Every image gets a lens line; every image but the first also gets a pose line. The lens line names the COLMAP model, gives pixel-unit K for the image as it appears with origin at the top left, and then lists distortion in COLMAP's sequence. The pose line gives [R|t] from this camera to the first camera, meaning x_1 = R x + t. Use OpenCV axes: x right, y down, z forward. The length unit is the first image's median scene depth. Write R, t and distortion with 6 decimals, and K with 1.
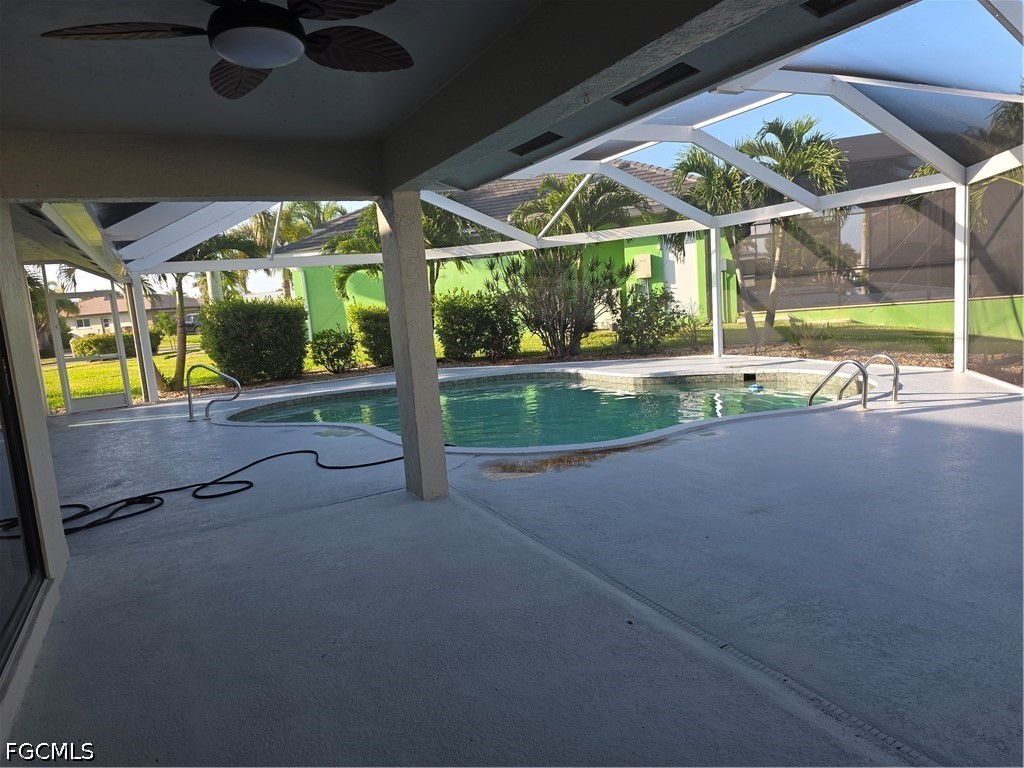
lens RADIAL K [[682.0, 0, 512.0], [0, 682.0, 384.0], [0, 0, 1]] dist [0.164226, -0.187235]
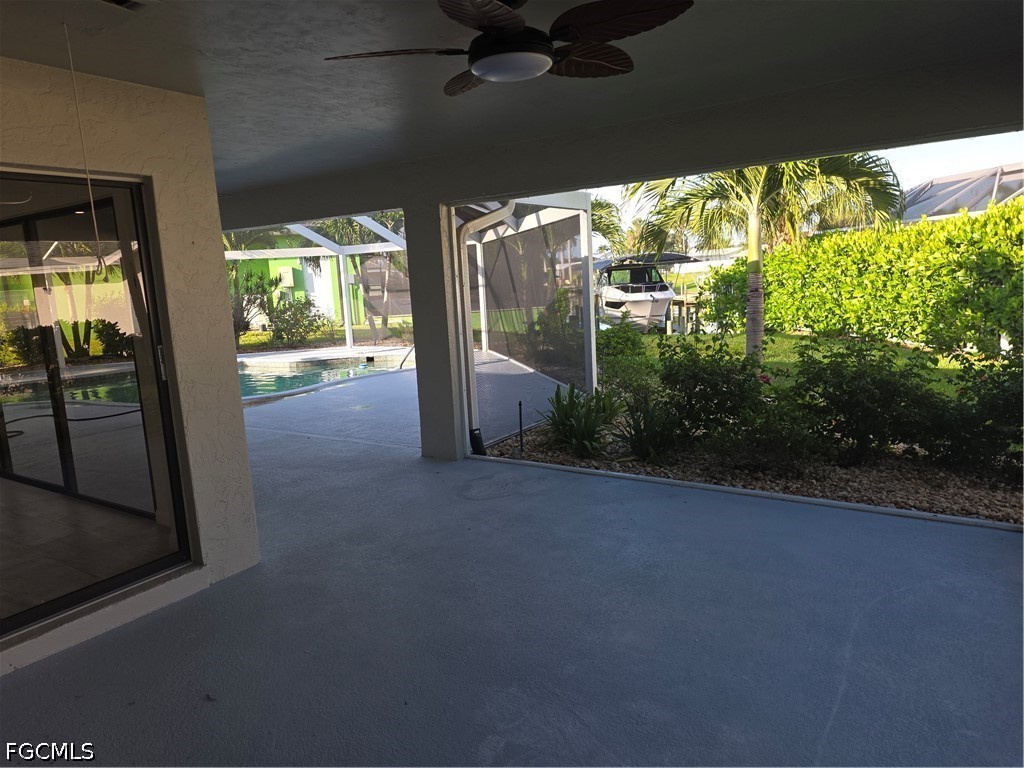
lens RADIAL K [[665.3, 0, 512.0], [0, 665.3, 384.0], [0, 0, 1]] dist [0.044515, -0.049887]
pose [[0.868159, -0.043534, 0.494373, -0.073005], [0.046750, 0.998889, 0.005864, 0.035913], [-0.494079, 0.018021, 0.869230, -0.281440]]
